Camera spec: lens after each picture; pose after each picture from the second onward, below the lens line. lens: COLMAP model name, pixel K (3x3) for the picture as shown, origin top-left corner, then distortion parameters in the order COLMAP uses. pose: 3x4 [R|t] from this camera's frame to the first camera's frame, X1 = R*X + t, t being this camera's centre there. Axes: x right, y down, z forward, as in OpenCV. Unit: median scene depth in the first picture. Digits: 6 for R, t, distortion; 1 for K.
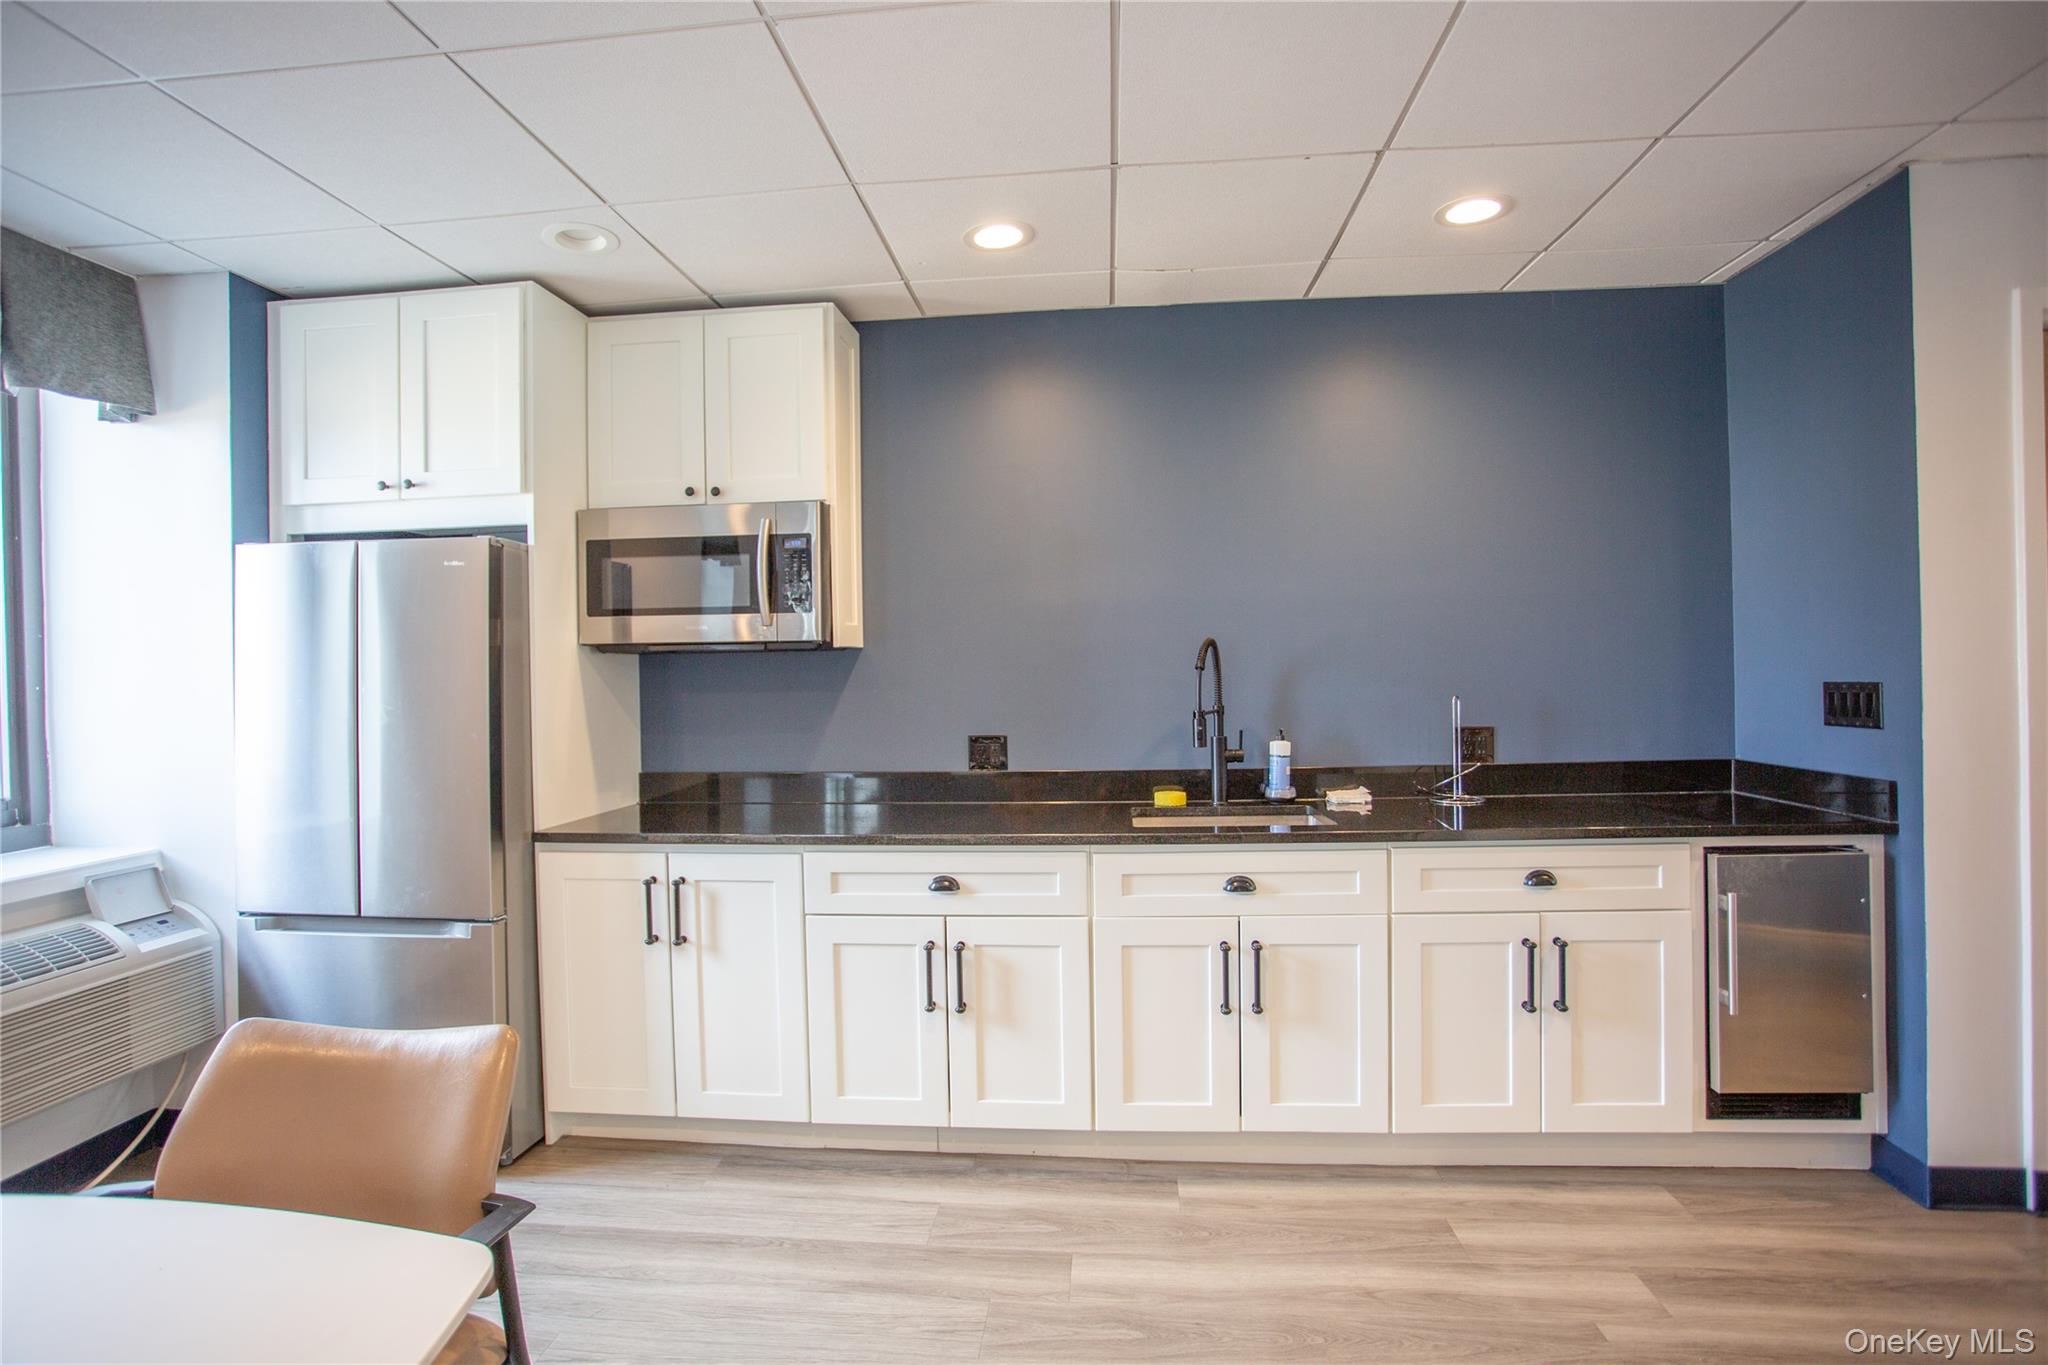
lens RADIAL K [[1001.3, 0, 1021.2], [0, 1001.3, 677.7], [0, 0, 1]] dist [-0.088806, 0.049125]
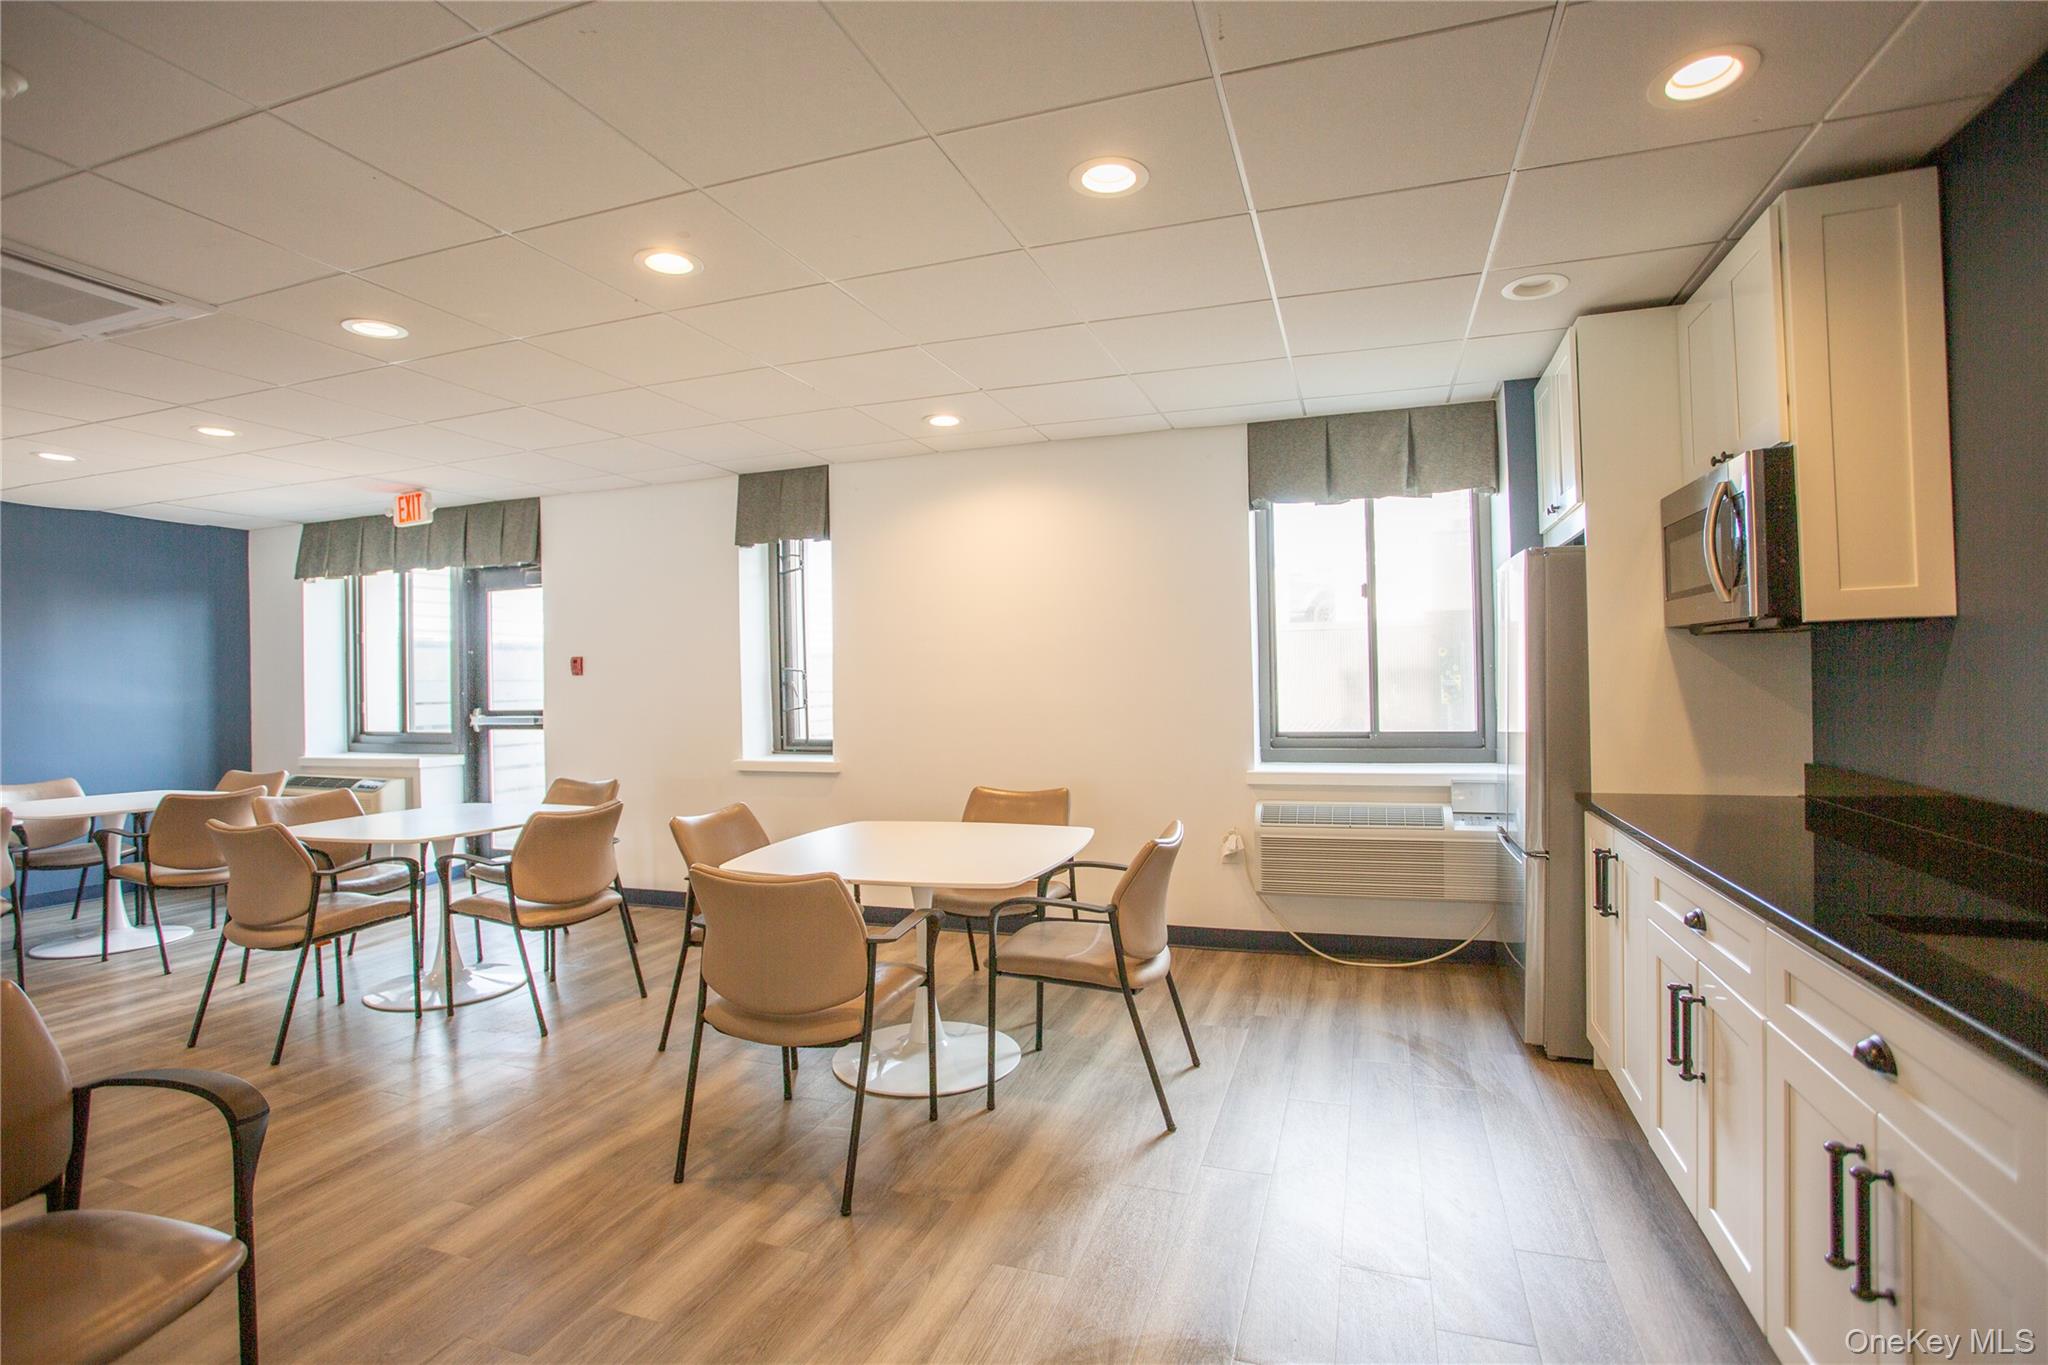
lens RADIAL K [[1001.3, 0, 1021.2], [0, 1001.3, 677.7], [0, 0, 1]] dist [-0.088806, 0.049125]
pose [[-0.247885, 0.023674, -0.968500, 0.719177], [0.026773, 0.999487, 0.017579, -0.017179], [0.968420, -0.021572, -0.248391, 0.585045]]
